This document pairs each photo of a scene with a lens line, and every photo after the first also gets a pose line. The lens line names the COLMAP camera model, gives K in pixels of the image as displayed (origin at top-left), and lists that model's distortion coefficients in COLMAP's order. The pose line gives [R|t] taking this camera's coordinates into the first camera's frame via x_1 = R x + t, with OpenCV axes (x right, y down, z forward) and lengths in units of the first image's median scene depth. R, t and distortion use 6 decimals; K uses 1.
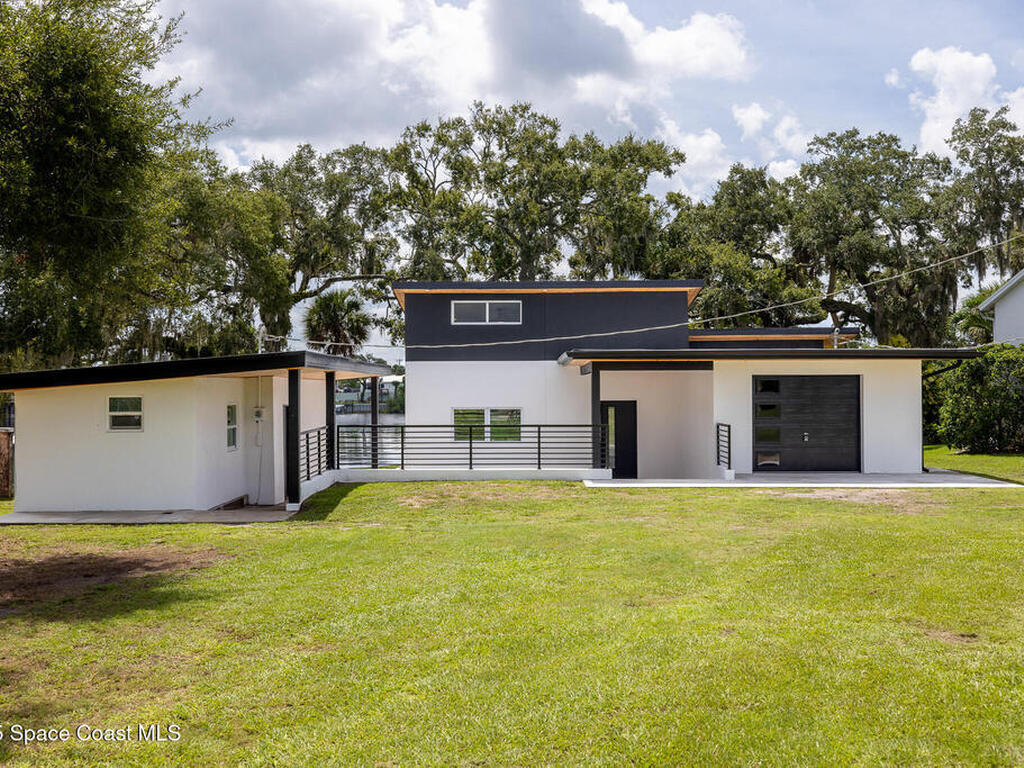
lens RADIAL K [[1109.2, 0, 506.4], [0, 1109.2, 386.2], [0, 0, 1]] dist [-0.011130, 0.000000]
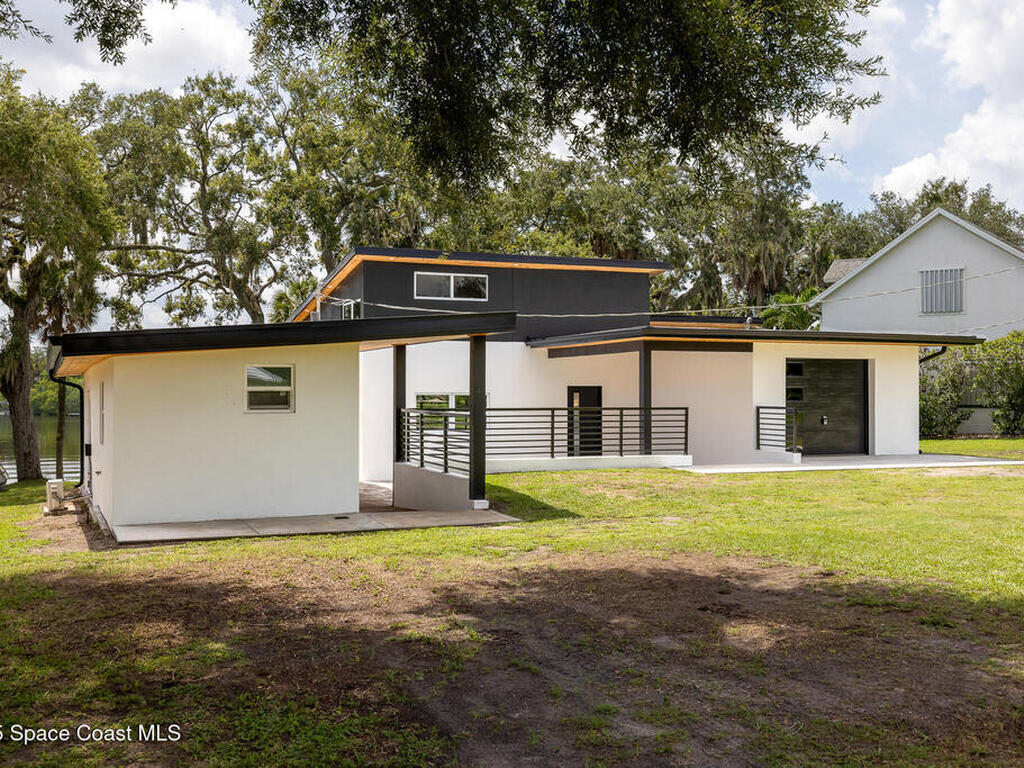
lens RADIAL K [[1109.2, 0, 514.5], [0, 1109.2, 386.4], [0, 0, 1]] dist [-0.011130, 0.000000]
pose [[0.916221, 0.006087, 0.400627, -0.392224], [-0.005425, 0.999981, -0.002786, 0.019369], [-0.400636, 0.000379, 0.916237, 0.191456]]
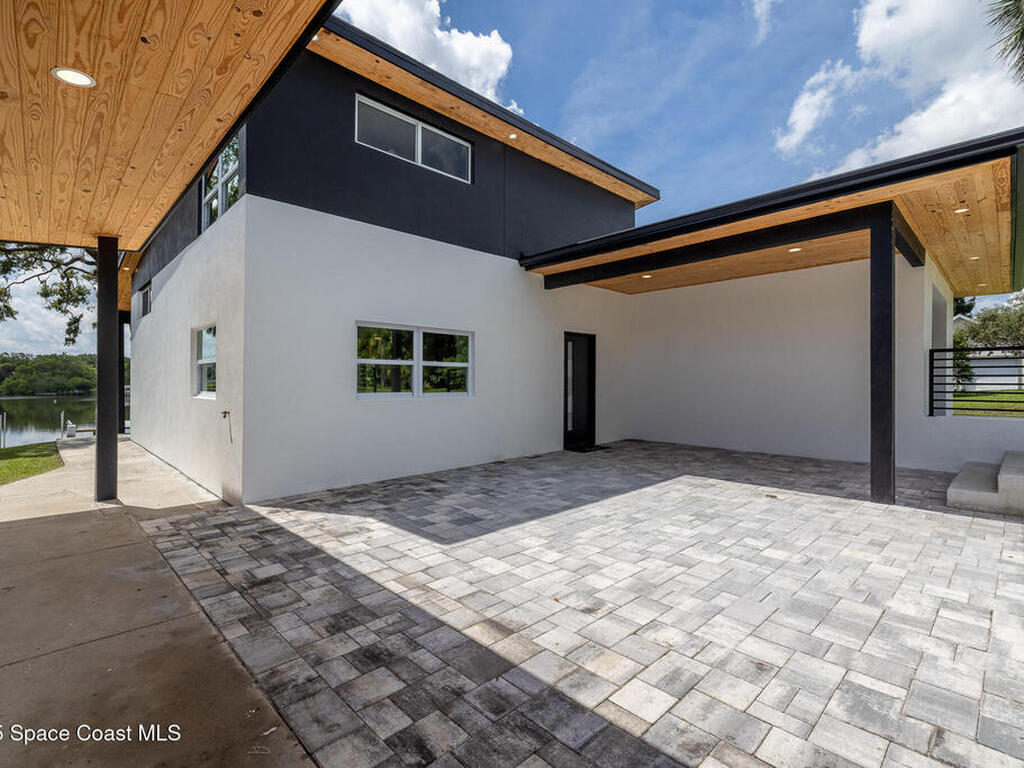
lens RADIAL K [[482.4, 0, 507.9], [0, 482.4, 379.5], [0, 0, 1]] dist [0.000009, -0.000498]
pose [[0.708157, 0.006503, 0.706025, -0.174126], [-0.005296, 0.999978, -0.003898, 0.052278], [-0.706035, -0.000978, 0.708176, 0.967639]]
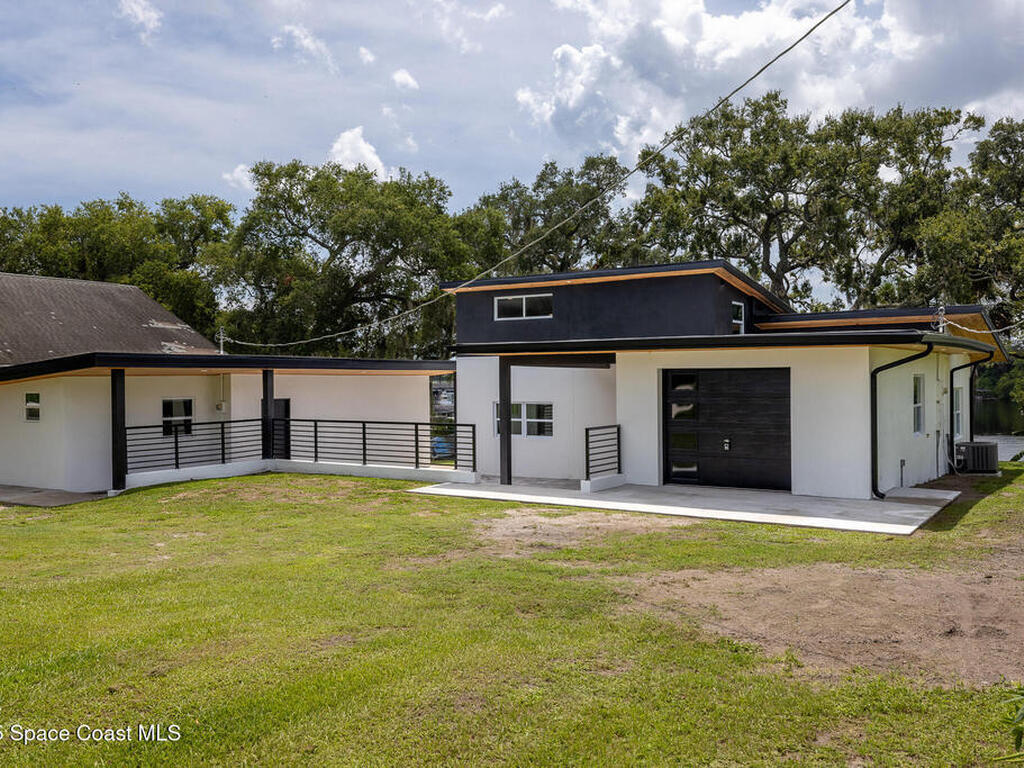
lens RADIAL K [[932.4, 0, 515.7], [0, 932.4, 382.1], [0, 0, 1]] dist [-0.014734, 0.000000]
pose [[0.842817, 0.000683, -0.538200, 0.511839], [0.003436, 0.999972, 0.006650, -0.005205], [0.538189, -0.007454, 0.842791, 0.341946]]
